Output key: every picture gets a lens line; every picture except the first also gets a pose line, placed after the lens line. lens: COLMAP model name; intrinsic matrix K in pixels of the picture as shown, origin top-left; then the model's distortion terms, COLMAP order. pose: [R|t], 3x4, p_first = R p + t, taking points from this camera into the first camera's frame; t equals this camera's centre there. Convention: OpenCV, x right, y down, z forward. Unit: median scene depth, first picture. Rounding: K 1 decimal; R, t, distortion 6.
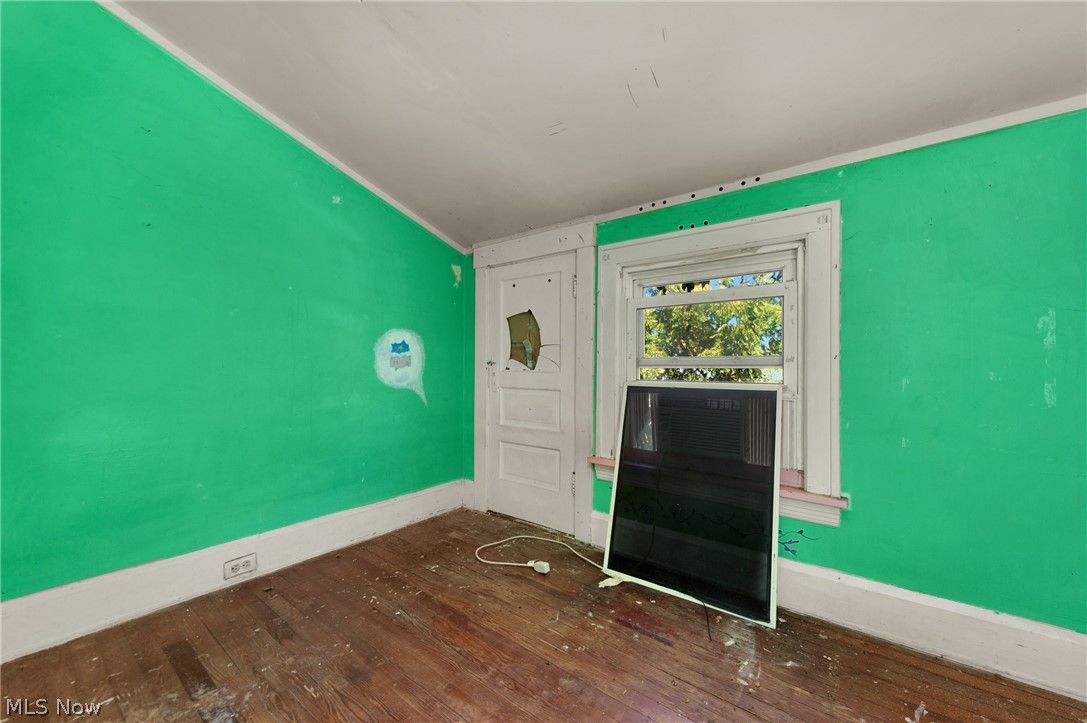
lens RADIAL K [[431.6, 0, 555.3], [0, 431.6, 355.0], [0, 0, 1]] dist [0.014869, -0.005566]
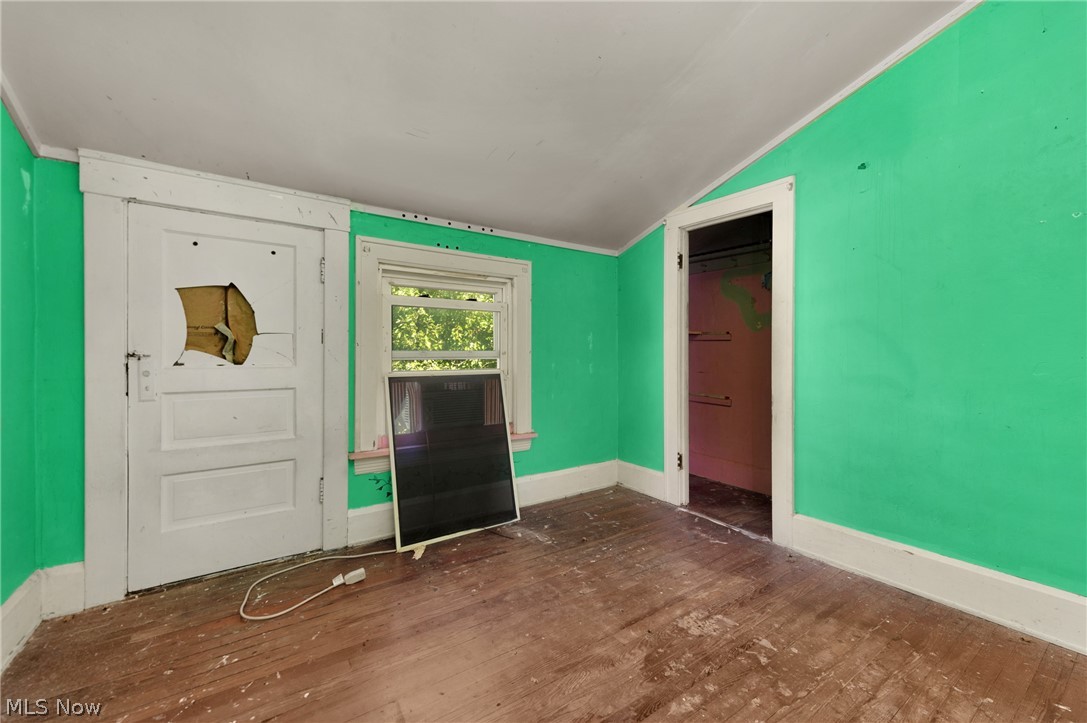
lens RADIAL K [[431.6, 0, 555.3], [0, 431.6, 355.0], [0, 0, 1]] dist [0.014869, -0.005566]
pose [[0.292403, 0.003584, 0.956289, -0.722259], [-0.014907, 0.999889, 0.000810, 0.009653], [-0.956179, -0.014492, 0.292424, 0.298907]]
